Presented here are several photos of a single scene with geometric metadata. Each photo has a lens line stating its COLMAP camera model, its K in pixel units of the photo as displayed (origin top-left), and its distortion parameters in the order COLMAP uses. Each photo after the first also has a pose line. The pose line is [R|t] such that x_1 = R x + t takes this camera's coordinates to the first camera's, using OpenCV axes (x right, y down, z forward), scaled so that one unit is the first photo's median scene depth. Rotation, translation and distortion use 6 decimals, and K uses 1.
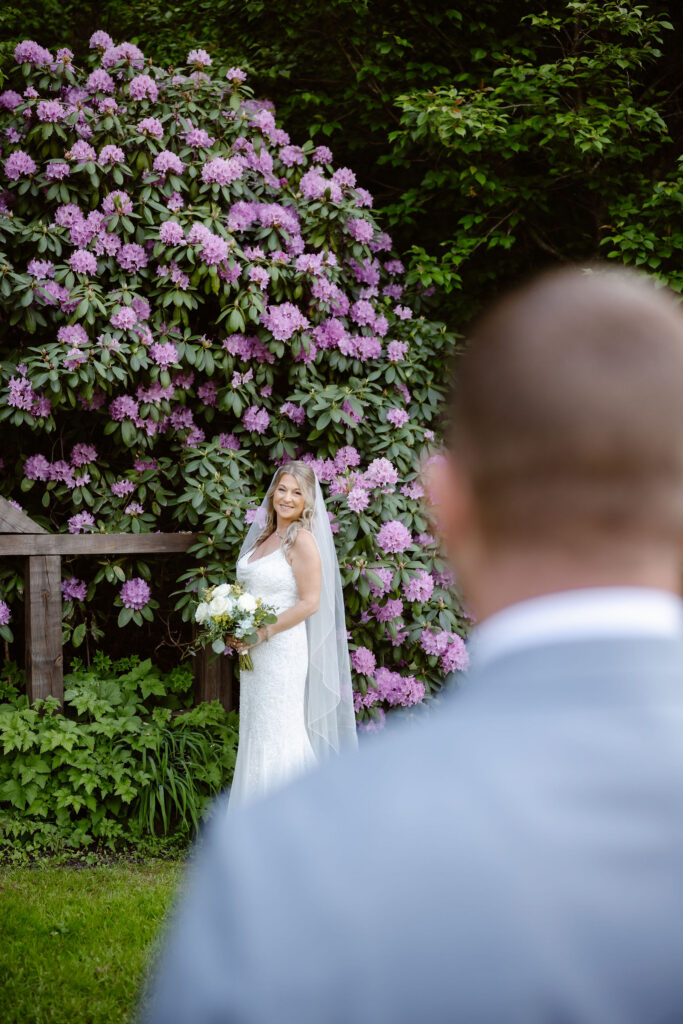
lens RADIAL K [[1408.9, 0, 341.5], [0, 1408.9, 512.0], [0, 0, 1]] dist [0.111567, 0.032361]
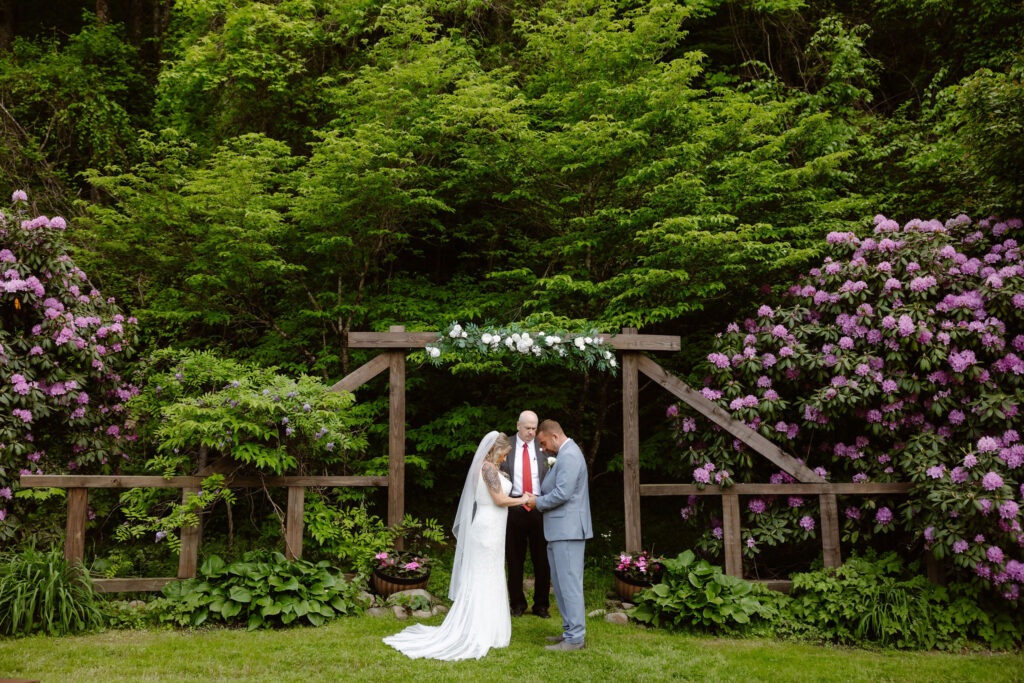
lens RADIAL K [[1093.8, 0, 512.0], [0, 1093.8, 341.5], [0, 0, 1]] dist [0.072548, -0.007848]
pose [[0.689549, -0.111600, -0.715589, 0.578453], [0.013507, 0.989866, -0.141360, 0.029689], [0.724113, 0.087810, 0.684068, -0.364366]]
